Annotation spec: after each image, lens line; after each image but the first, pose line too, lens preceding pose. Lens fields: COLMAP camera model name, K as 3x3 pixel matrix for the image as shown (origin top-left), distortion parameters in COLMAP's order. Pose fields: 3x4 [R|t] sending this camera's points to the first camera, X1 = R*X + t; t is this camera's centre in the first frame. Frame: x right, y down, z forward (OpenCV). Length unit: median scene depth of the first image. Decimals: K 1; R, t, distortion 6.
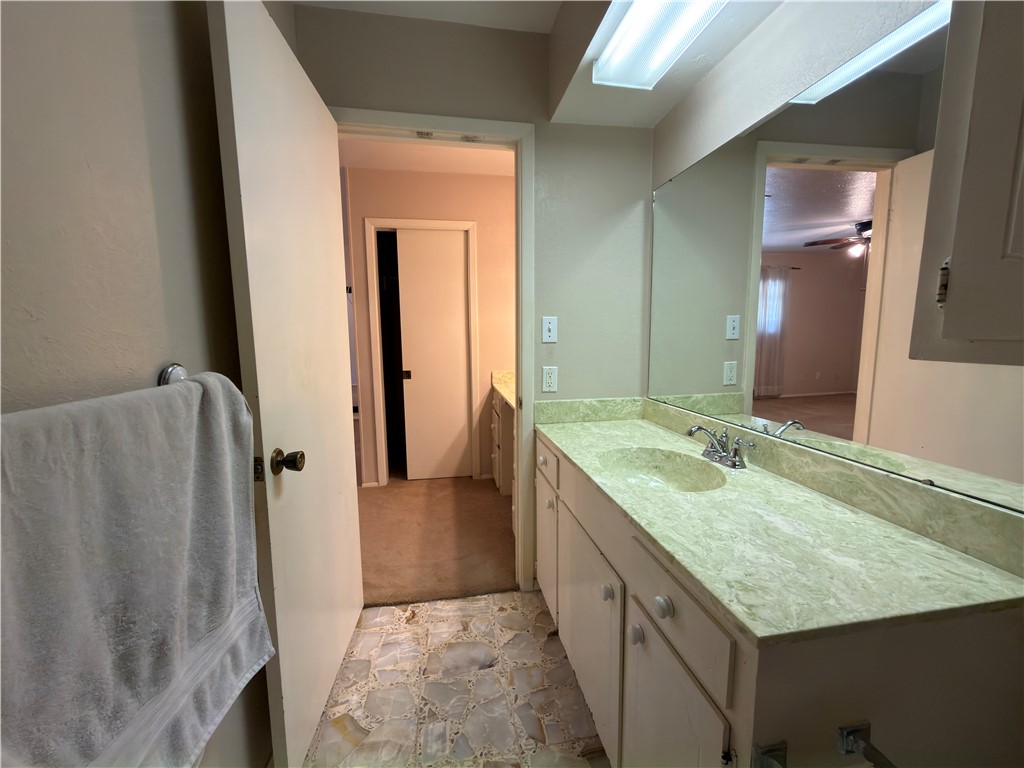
lens RADIAL K [[409.2, 0, 511.6], [0, 409.2, 382.8], [0, 0, 1]] dist [0.001421, -0.000793]
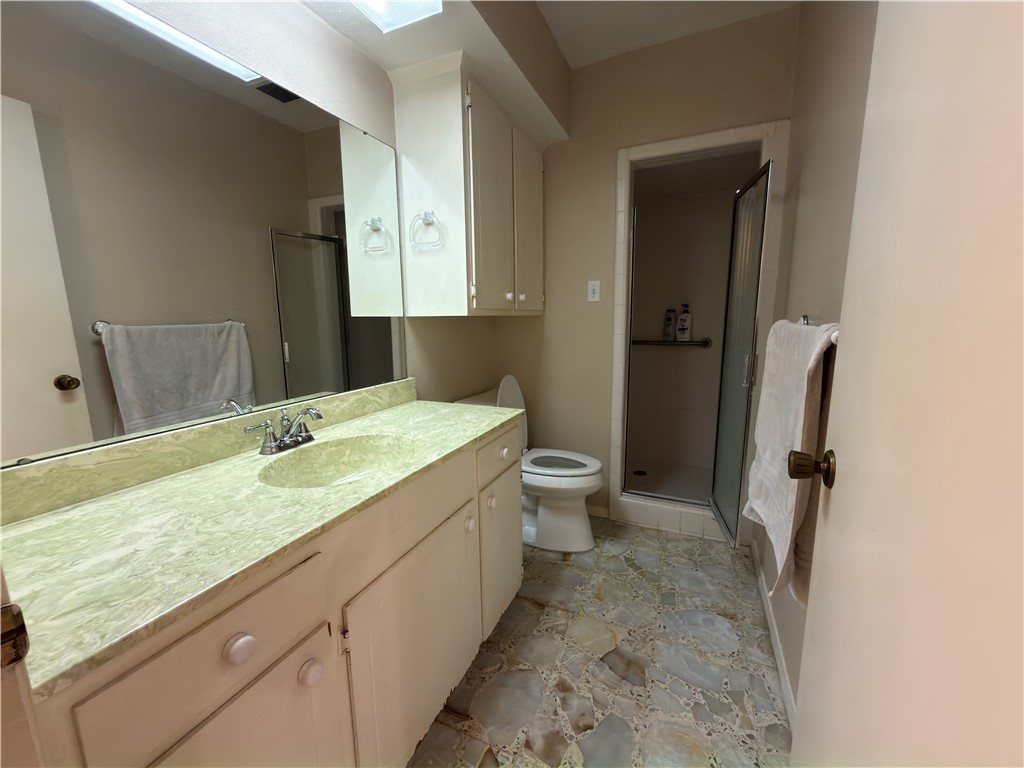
lens RADIAL K [[409.2, 0, 512.6], [0, 409.2, 382.8], [0, 0, 1]] dist [0.001421, -0.000793]
pose [[-0.825126, -0.071342, 0.560426, -0.468008], [0.090561, 0.962464, 0.255855, -0.157516], [-0.557643, 0.261866, -0.787693, 1.655351]]
